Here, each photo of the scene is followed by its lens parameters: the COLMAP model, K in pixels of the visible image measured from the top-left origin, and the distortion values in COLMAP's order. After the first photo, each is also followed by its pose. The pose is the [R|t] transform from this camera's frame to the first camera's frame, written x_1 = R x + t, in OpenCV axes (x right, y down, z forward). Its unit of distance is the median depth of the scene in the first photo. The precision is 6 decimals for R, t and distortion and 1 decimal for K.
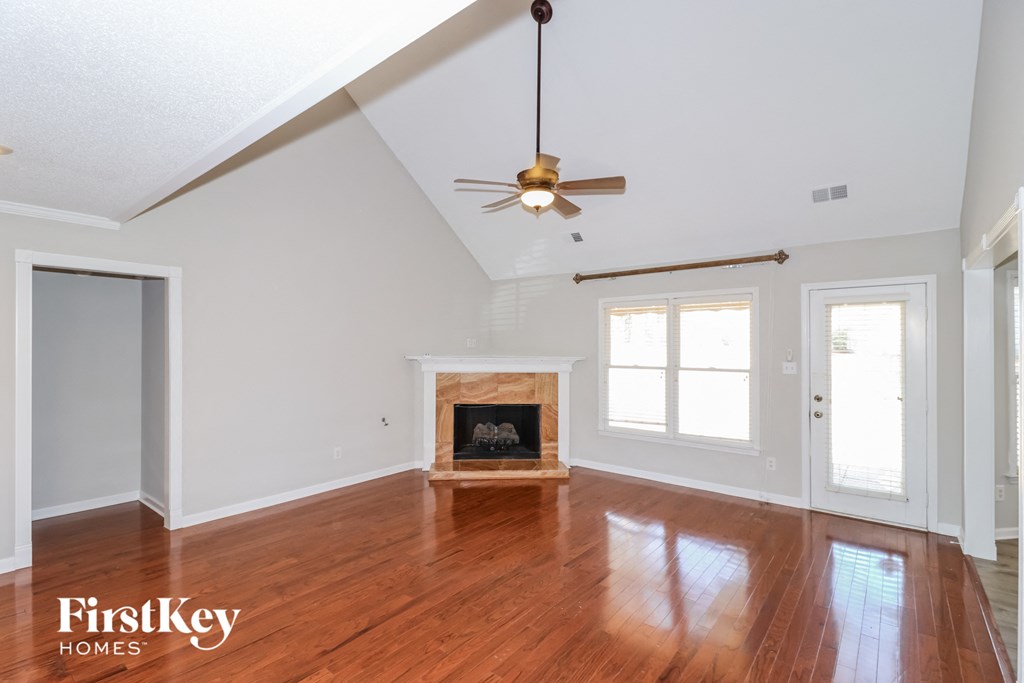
lens RADIAL K [[474.3, 0, 512.0], [0, 474.3, 341.5], [0, 0, 1]] dist [0.002744, -0.000129]
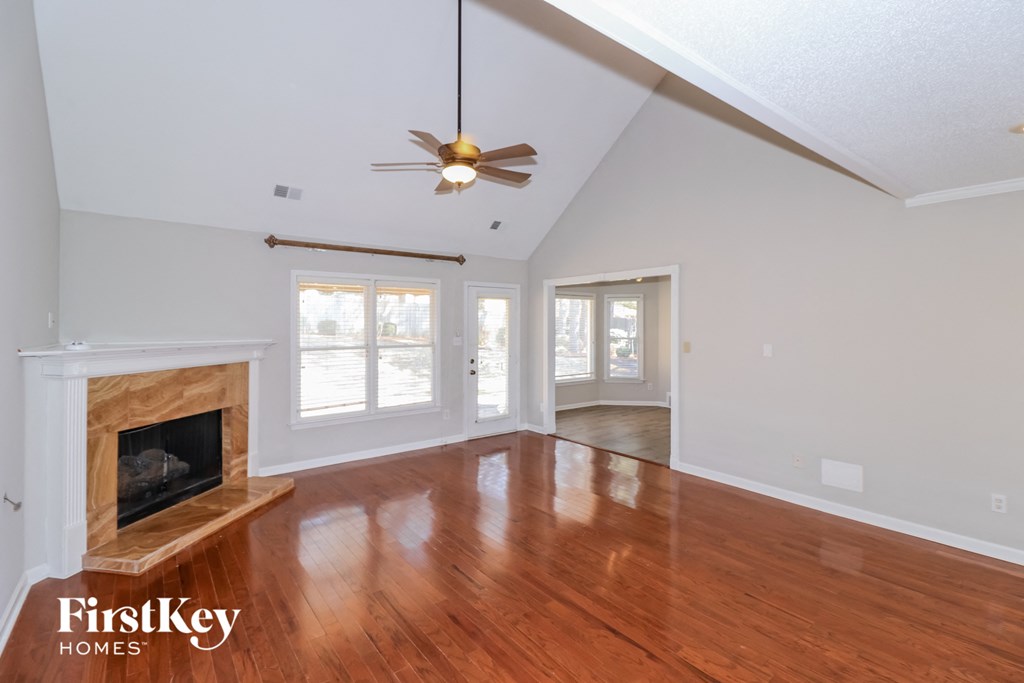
lens RADIAL K [[473.3, 0, 502.0], [0, 473.3, 327.5], [0, 0, 1]] dist [-0.004890, -0.001260]
pose [[0.231121, -0.005157, 0.972911, -0.554258], [-0.004119, 0.999972, 0.006279, 0.005648], [-0.972916, -0.005459, 0.231093, 0.442443]]
